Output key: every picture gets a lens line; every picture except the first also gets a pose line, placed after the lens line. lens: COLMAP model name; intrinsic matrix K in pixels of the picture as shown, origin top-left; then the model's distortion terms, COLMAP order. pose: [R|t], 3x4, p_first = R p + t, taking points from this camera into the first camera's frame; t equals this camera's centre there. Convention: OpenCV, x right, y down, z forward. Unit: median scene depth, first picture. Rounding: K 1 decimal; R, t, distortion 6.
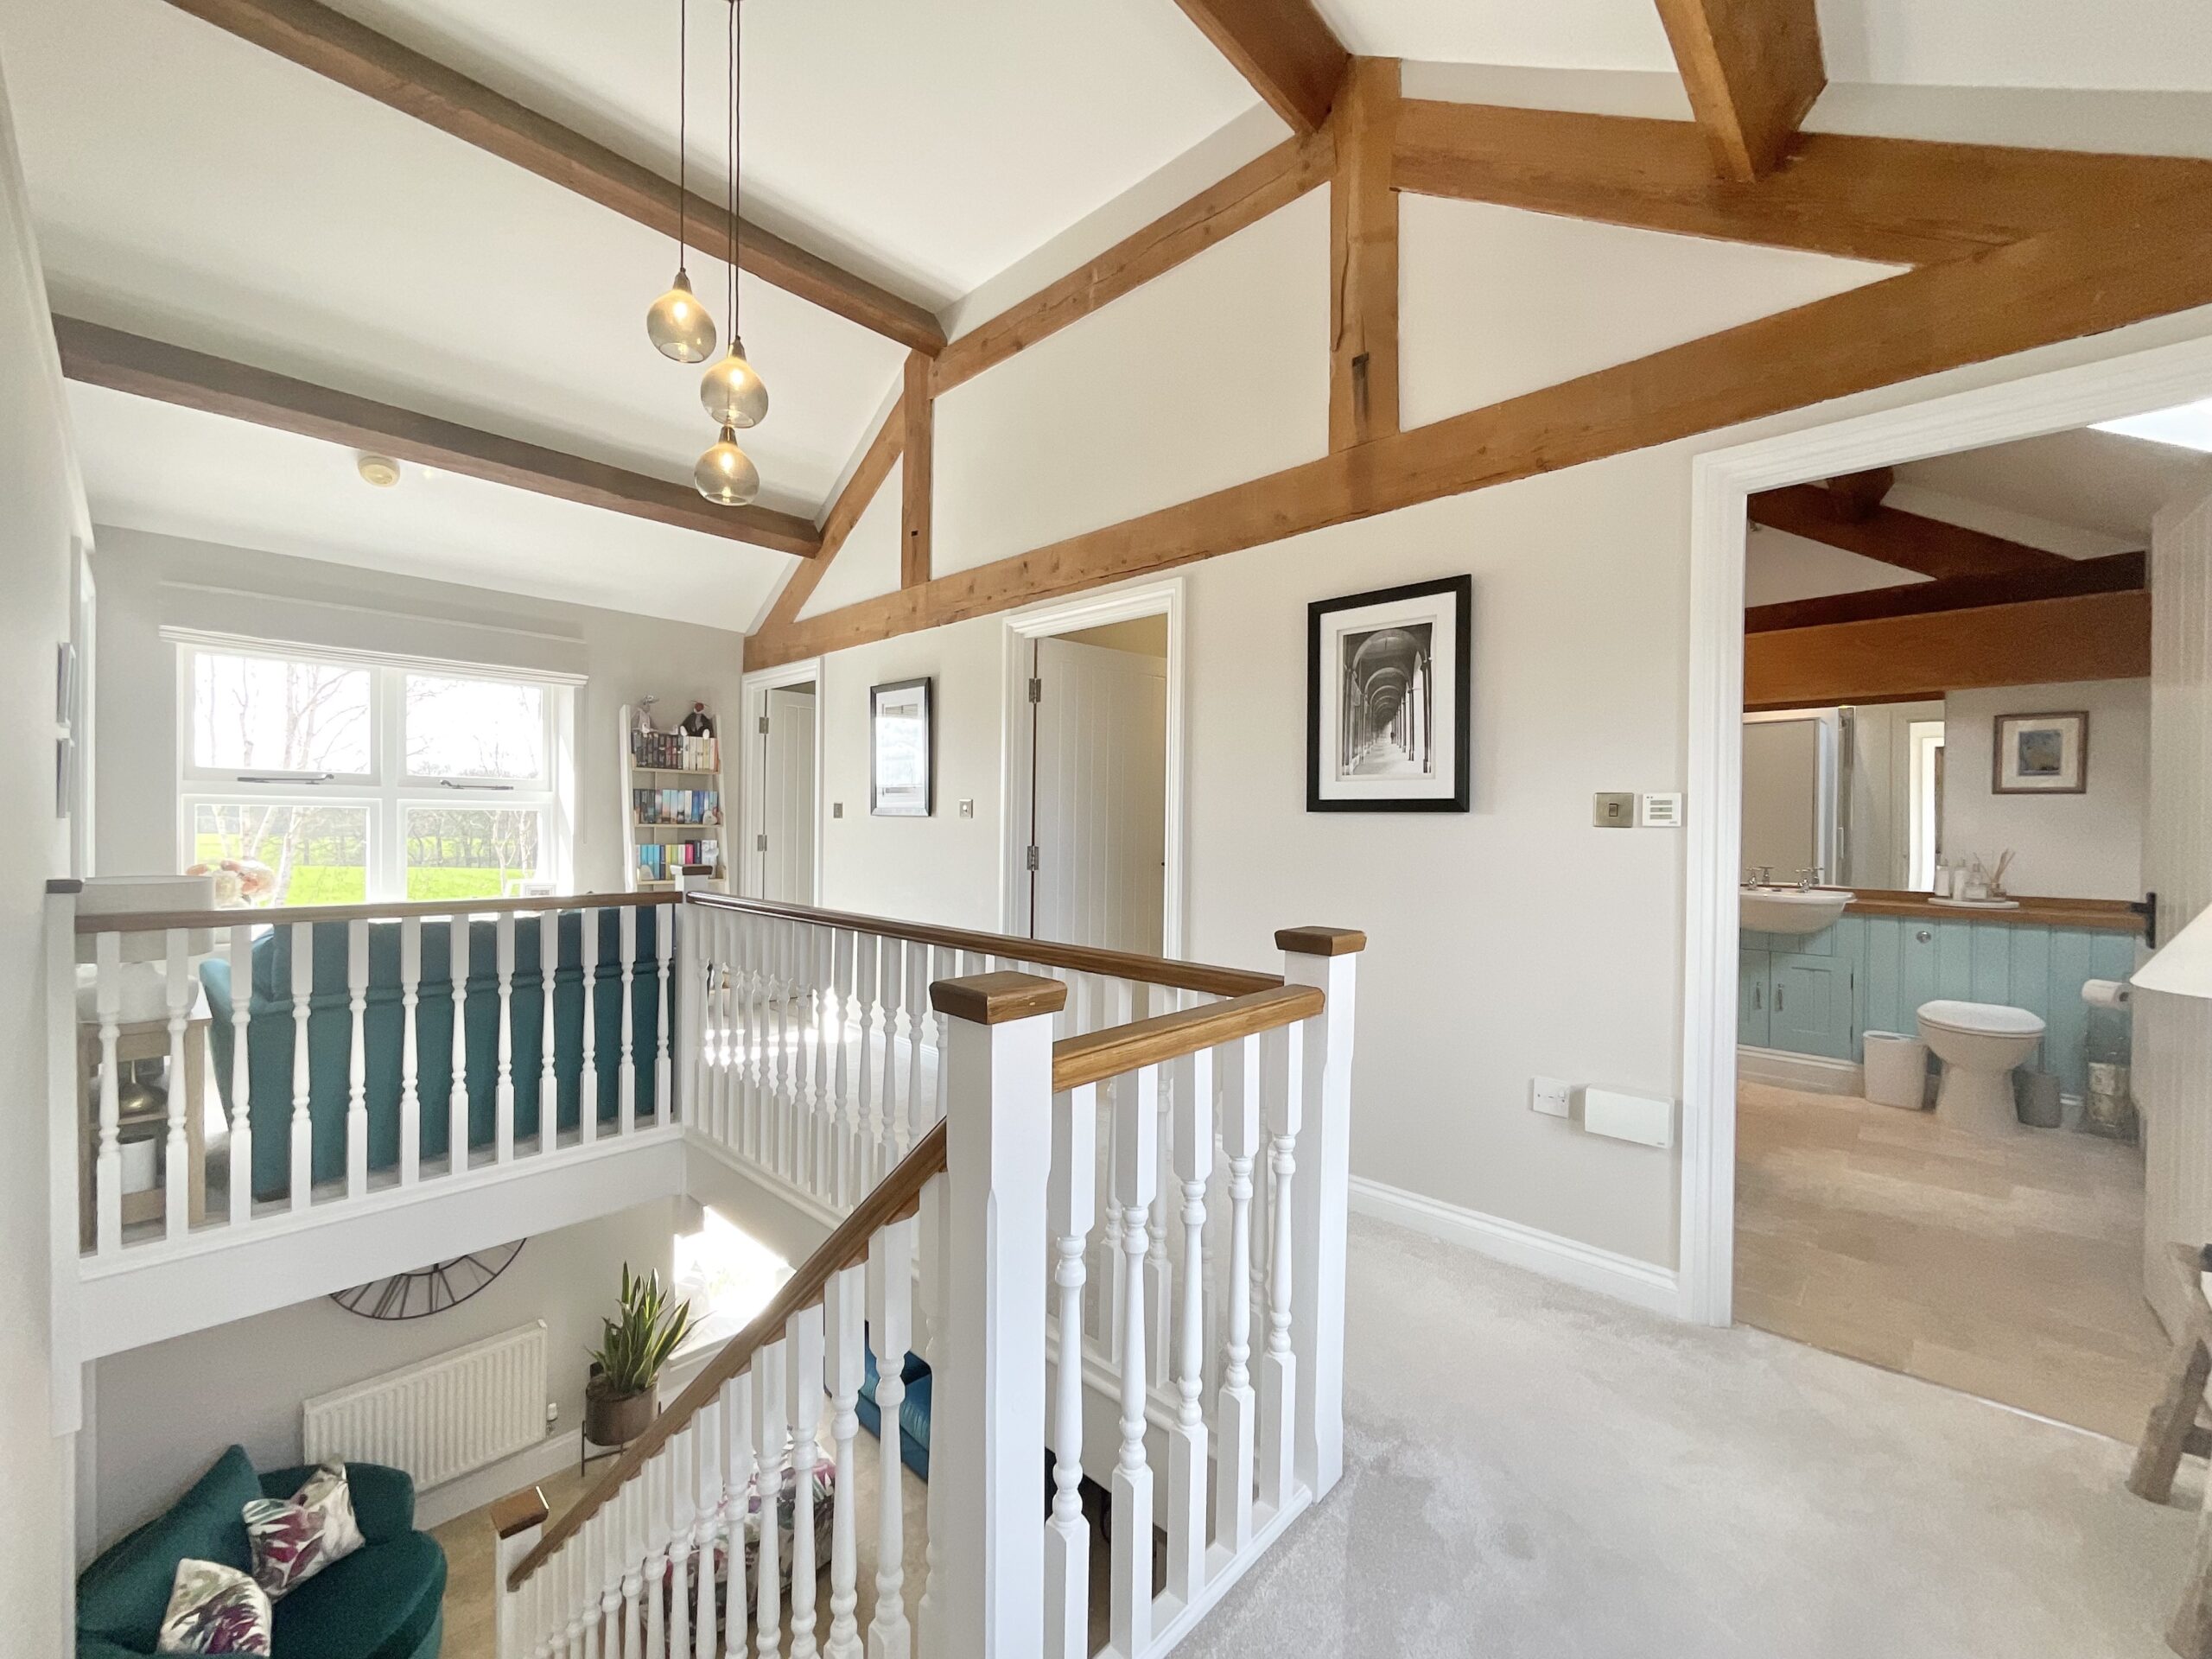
lens RADIAL K [[900.7, 0, 1122.0], [0, 900.7, 816.5], [0, 0, 1]] dist [0.001753, 0.001290]
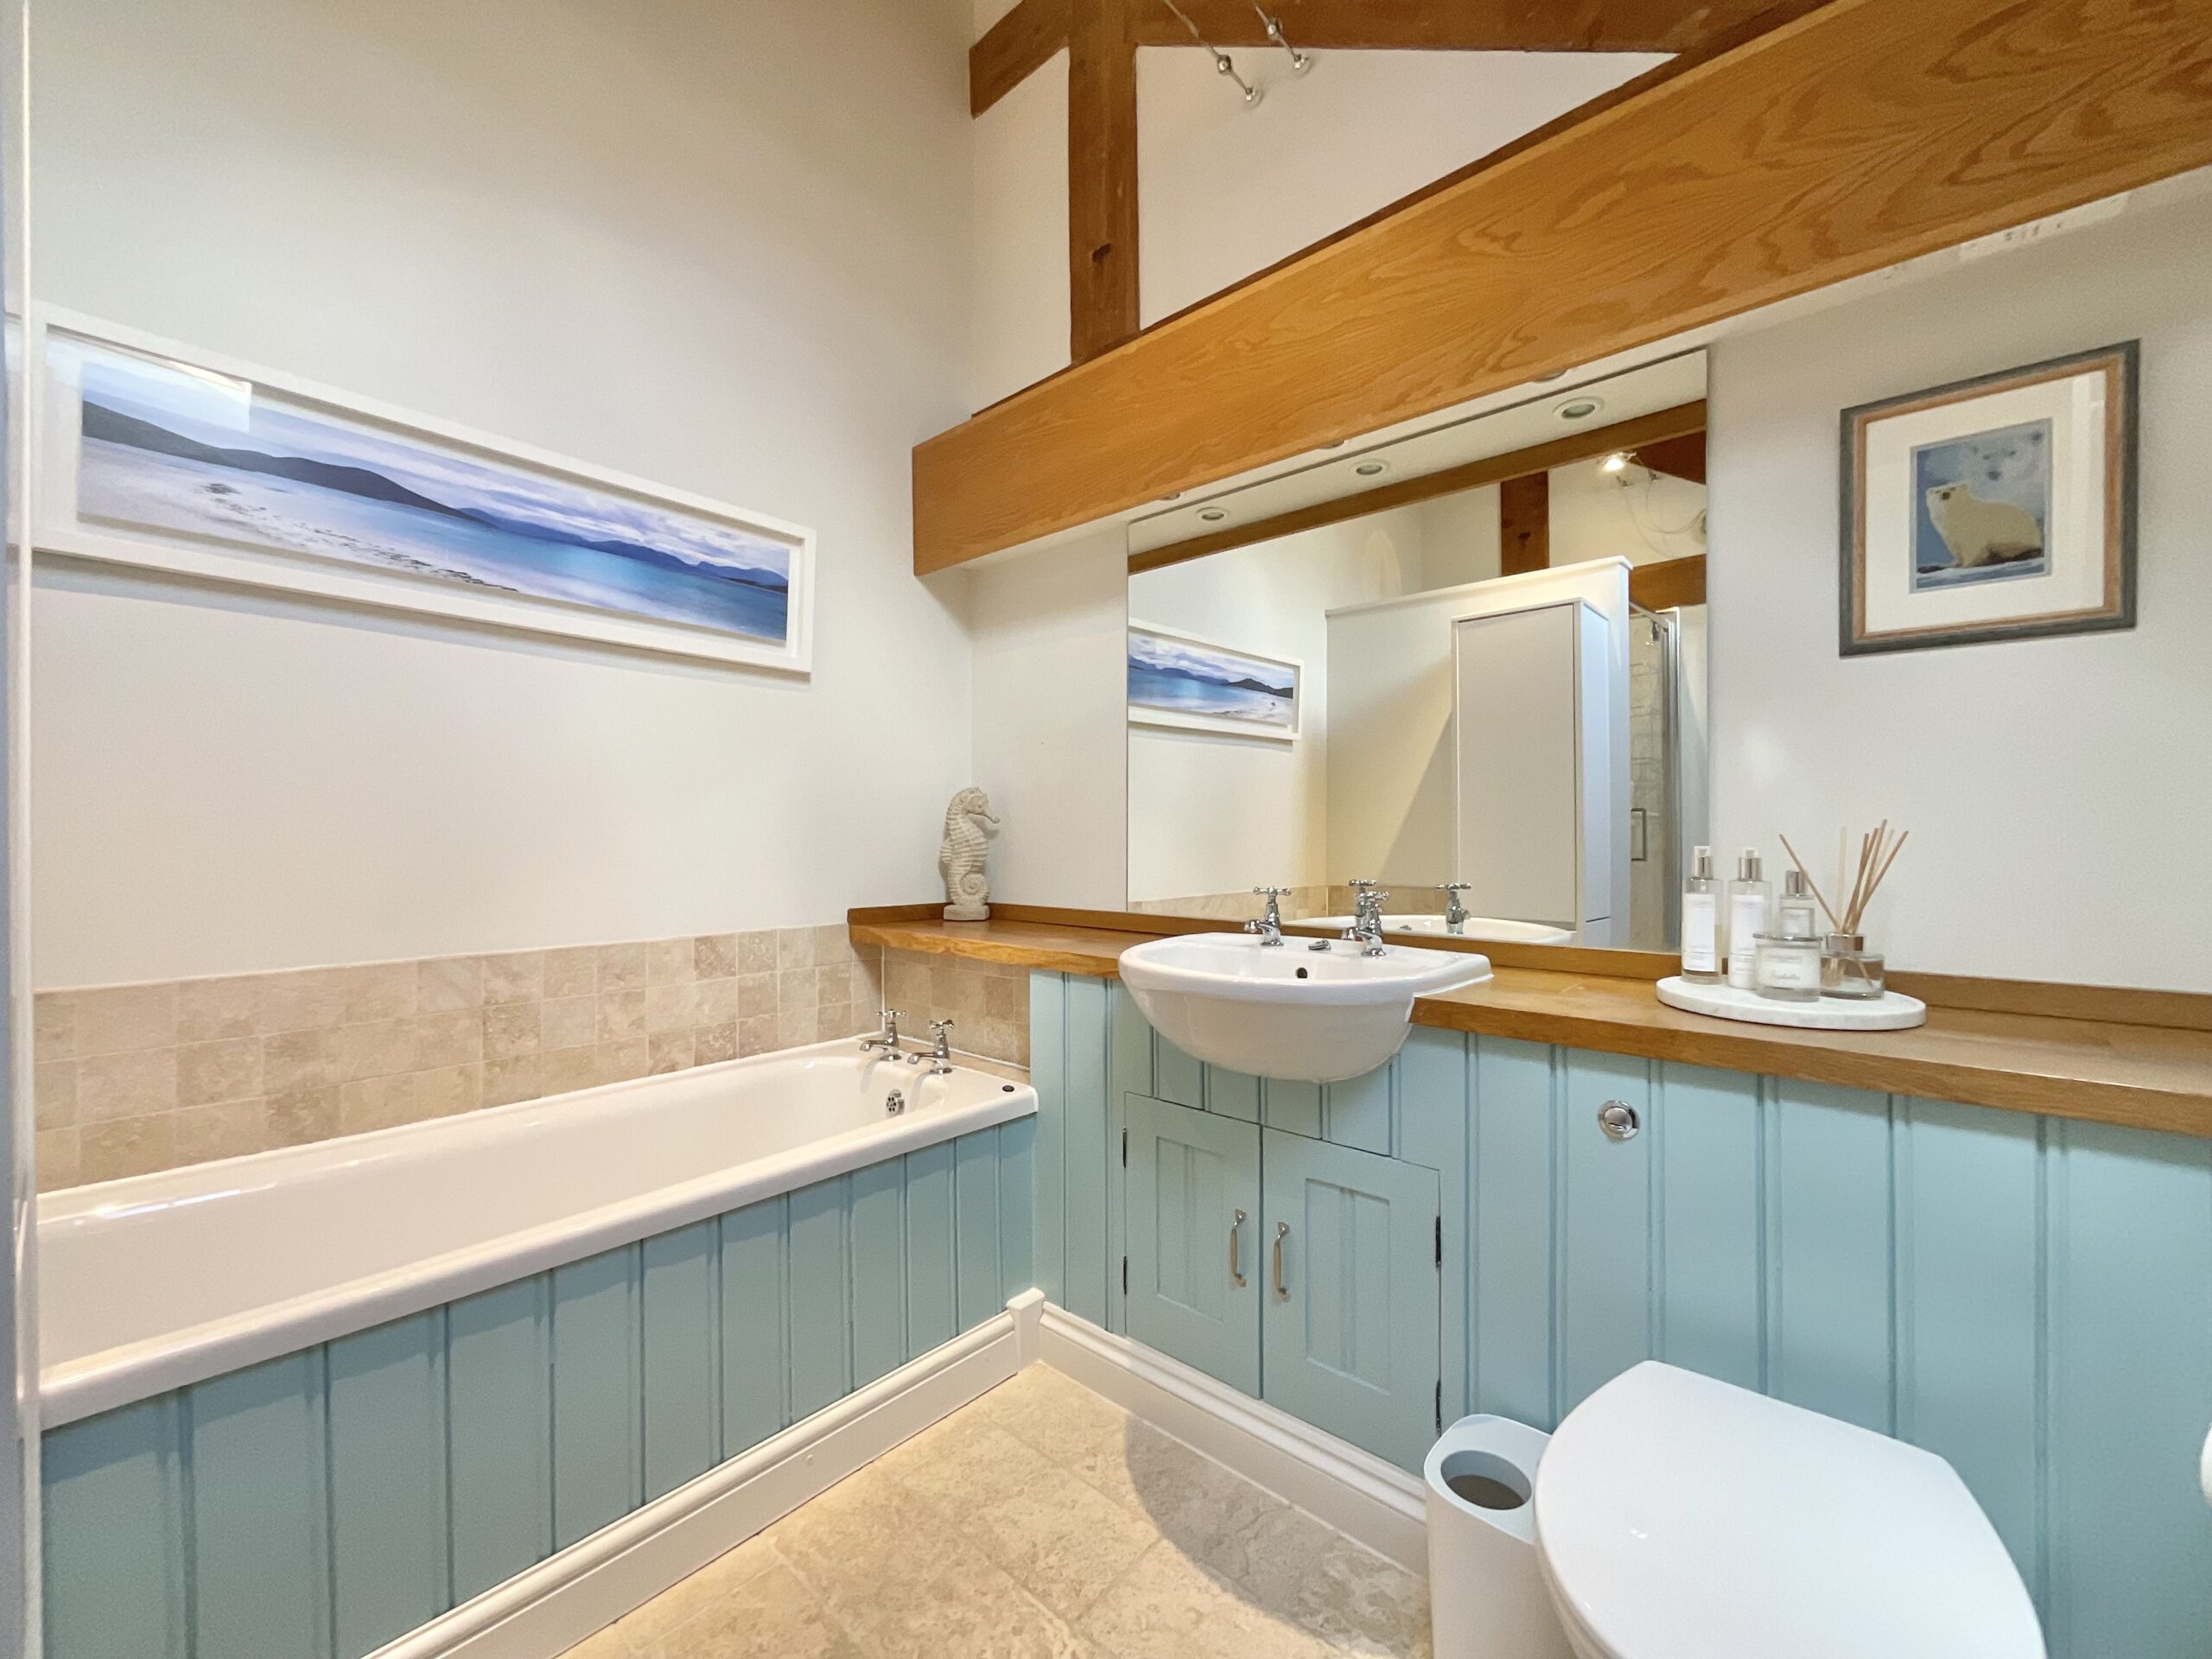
lens RADIAL K [[900.7, 0, 1092.7], [0, 900.7, 849.1], [0, 0, 1]] dist [0.001753, 0.001290]
pose [[0.999532, -0.020084, 0.023085, 0.704306], [0.020205, 0.999783, -0.005033, 0.041724], [-0.022978, 0.005497, 0.999721, 0.700071]]
